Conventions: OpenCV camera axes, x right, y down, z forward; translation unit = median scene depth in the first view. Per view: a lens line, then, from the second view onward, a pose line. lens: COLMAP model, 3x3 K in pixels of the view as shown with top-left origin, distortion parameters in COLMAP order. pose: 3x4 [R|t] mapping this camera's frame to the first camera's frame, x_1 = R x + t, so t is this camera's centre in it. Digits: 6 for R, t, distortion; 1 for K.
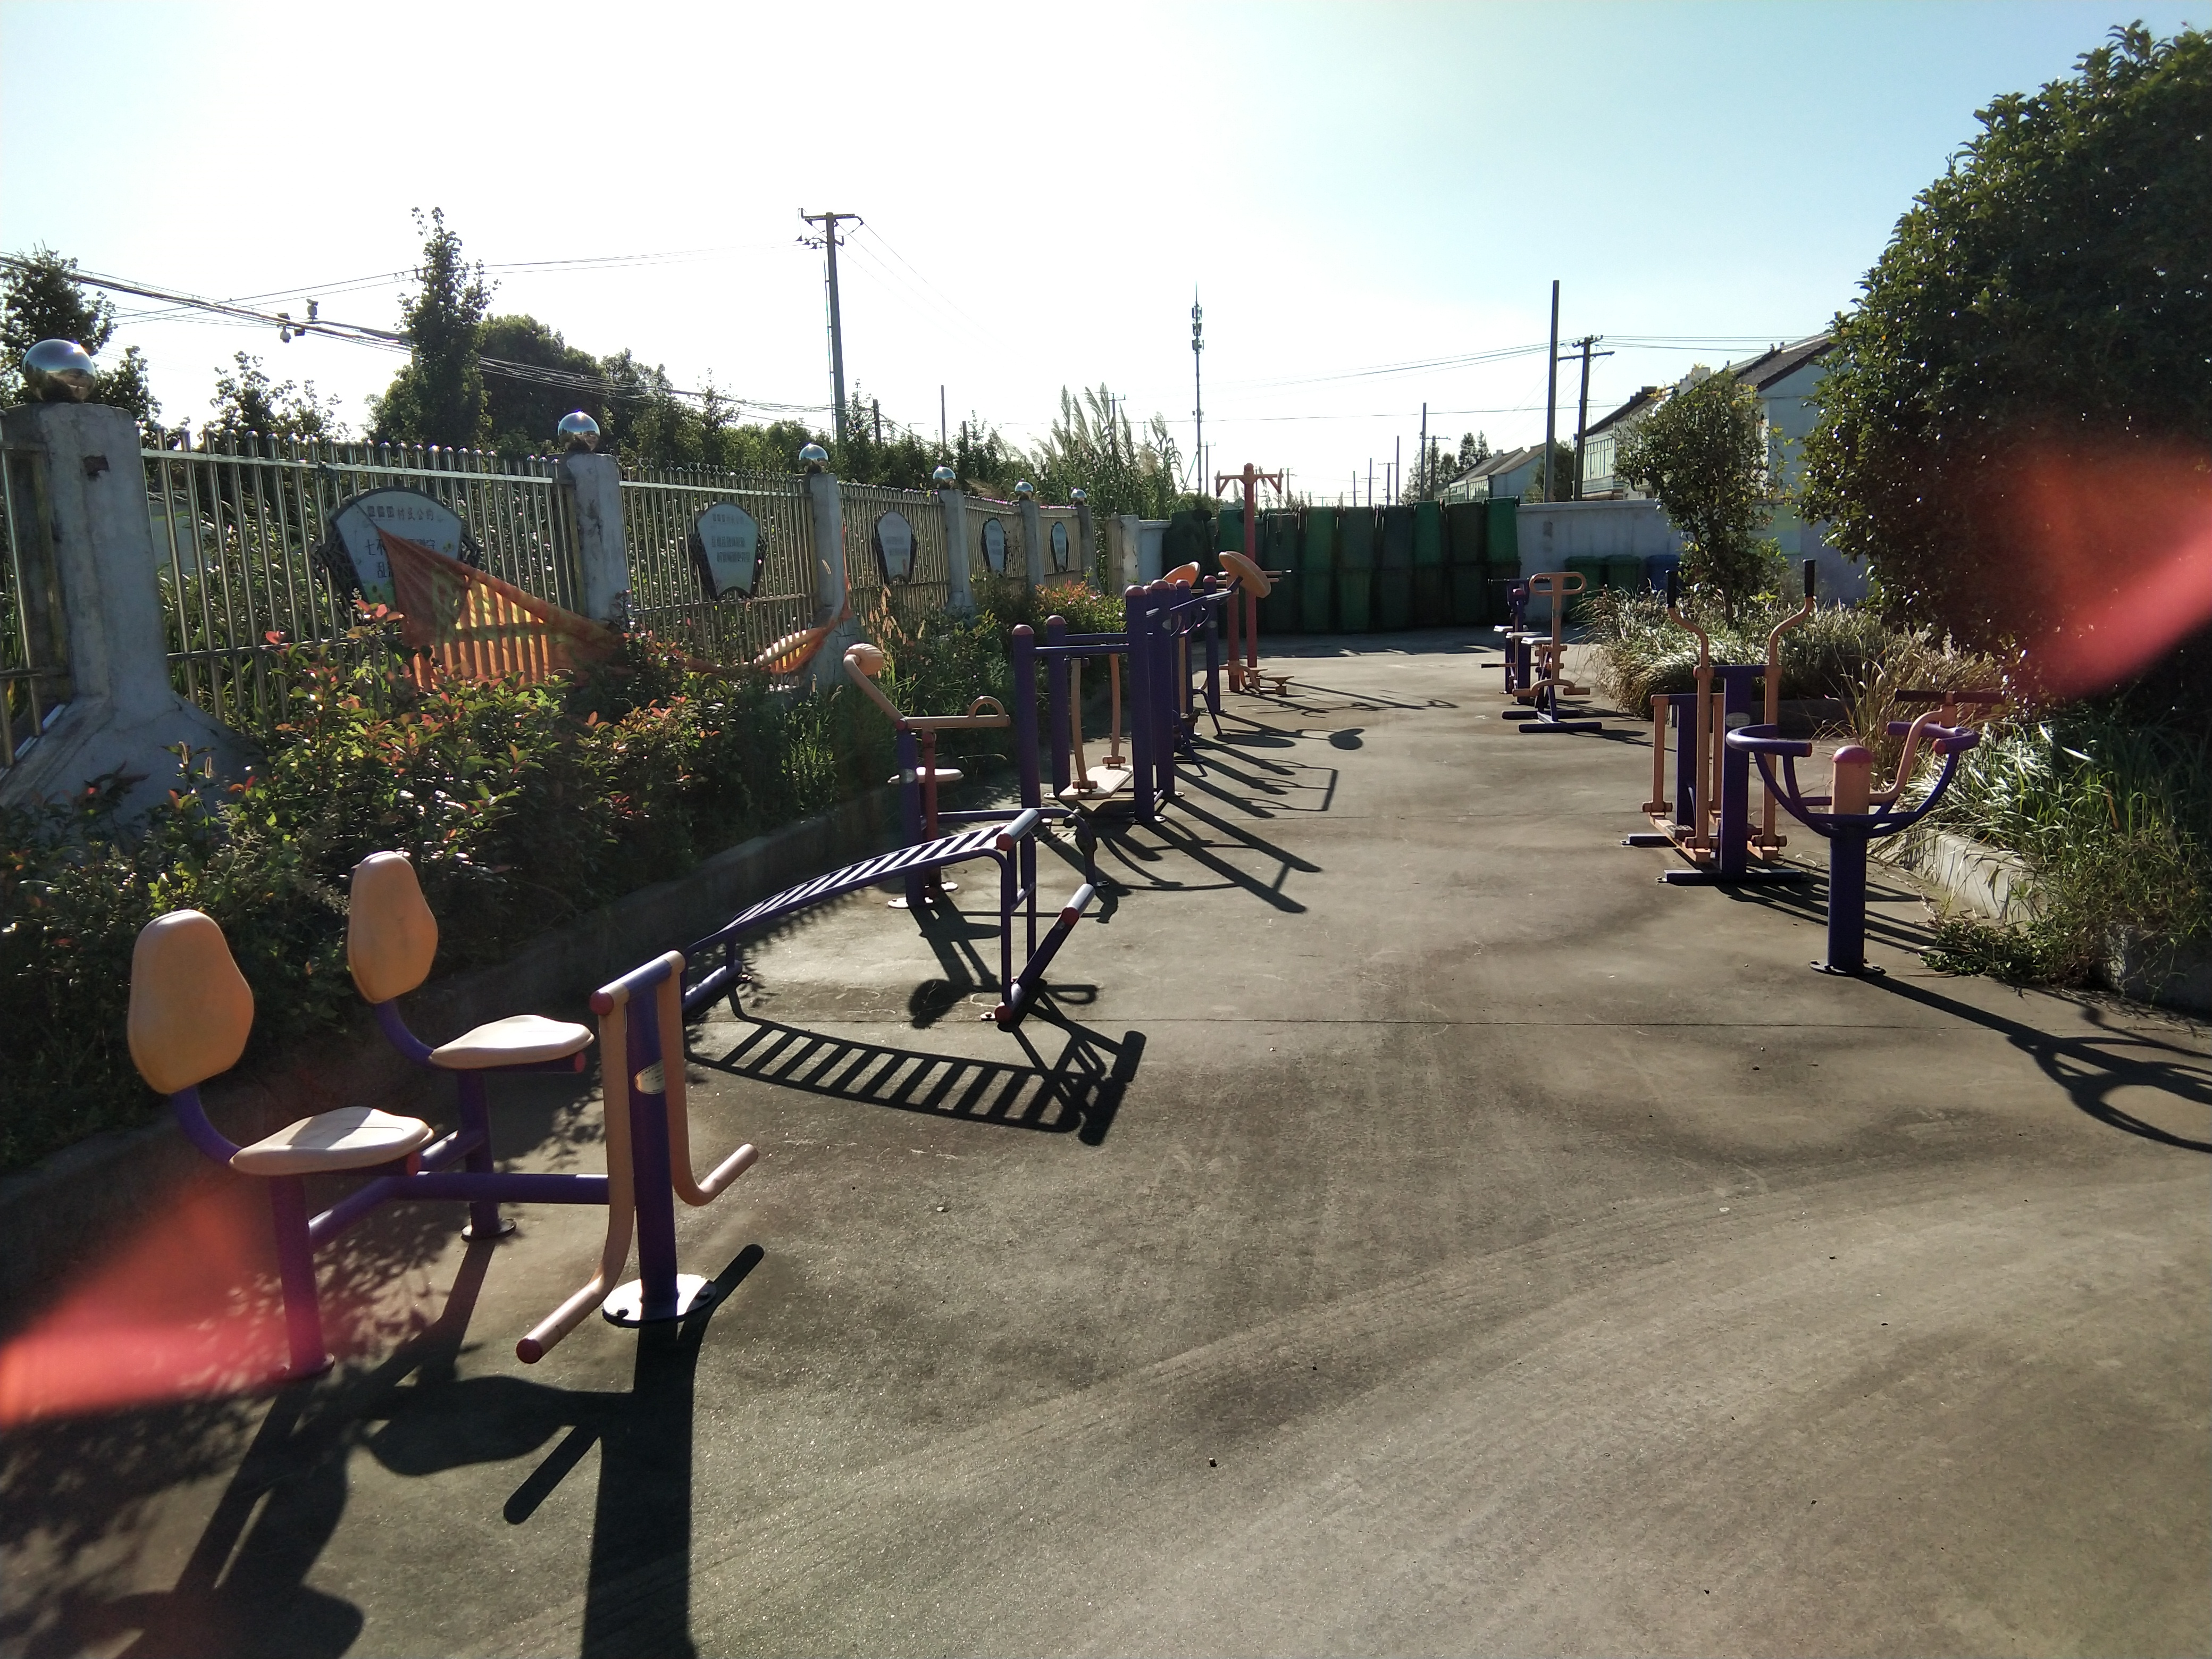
lens RADIAL K [[1760.9, 0, 1128.6], [0, 1760.9, 826.1], [0, 0, 1]] dist [0.084413, -0.117829]
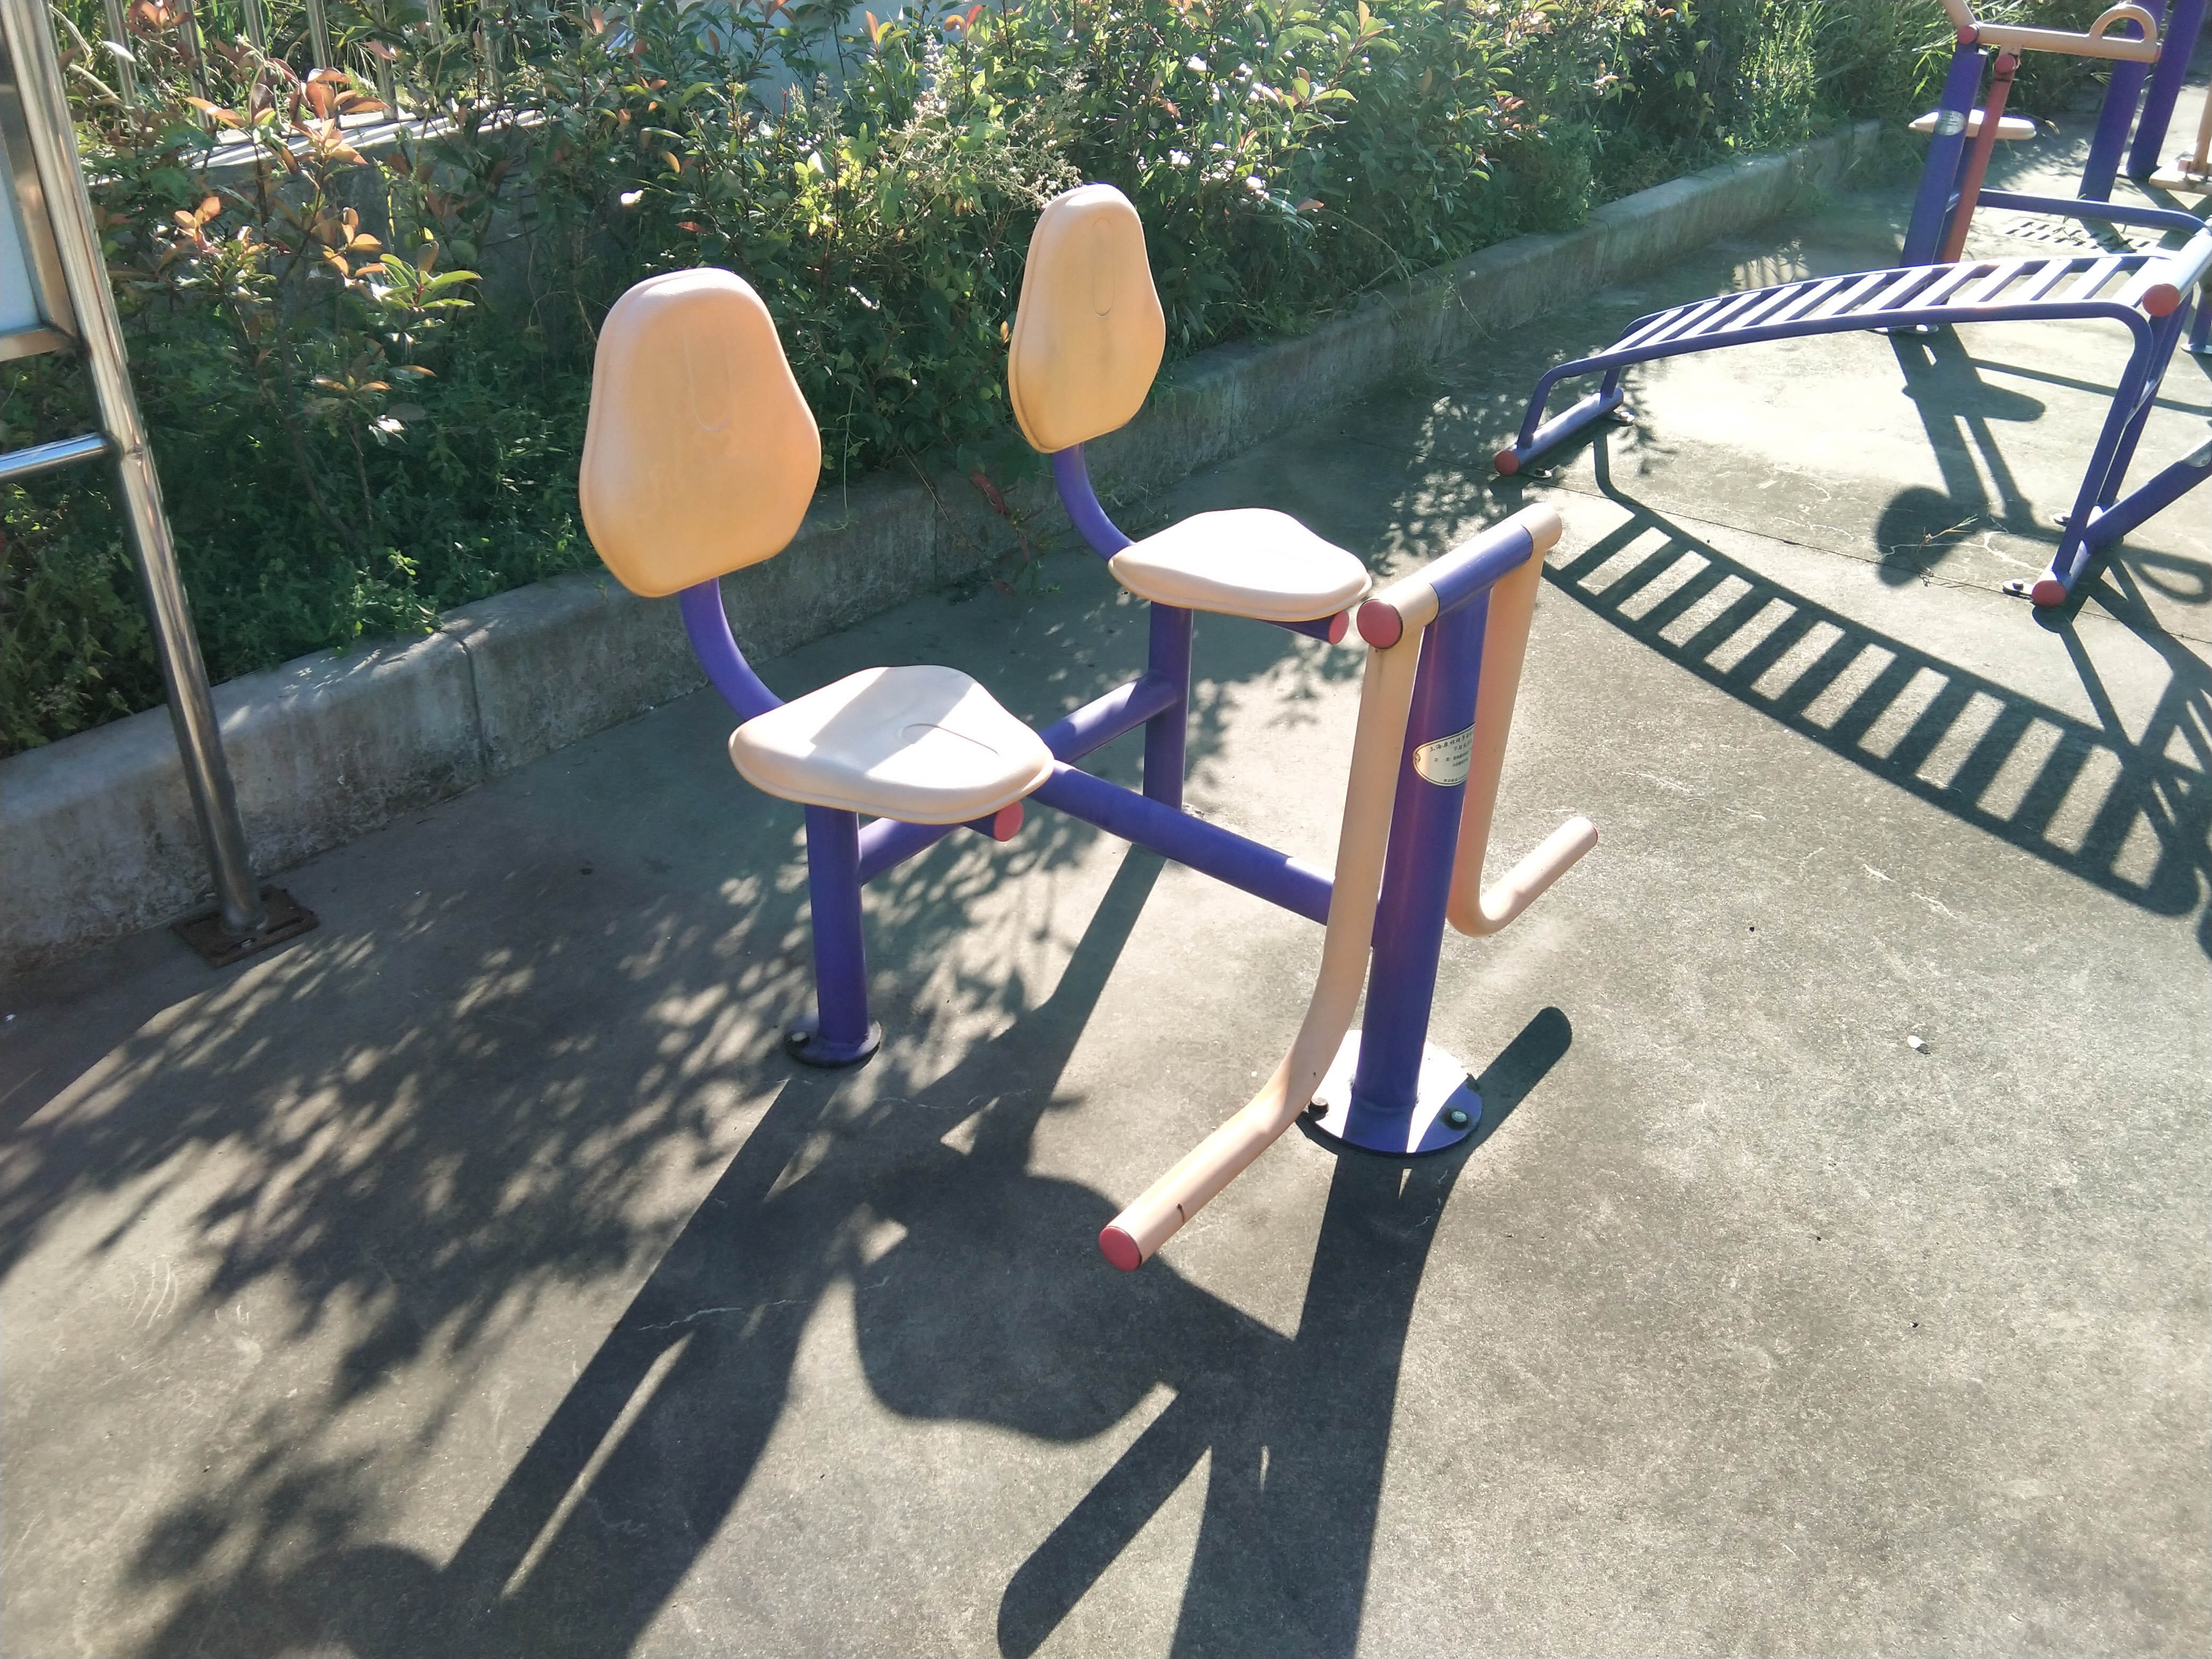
lens RADIAL K [[1760.9, 0, 1117.0], [0, 1760.9, 757.4], [0, 0, 1]] dist [0.084413, -0.117829]
pose [[0.879405, 0.289301, -0.378090, -0.119671], [-0.141112, 0.916892, 0.373358, -0.025954], [0.454681, -0.274980, 0.847143, 0.391768]]
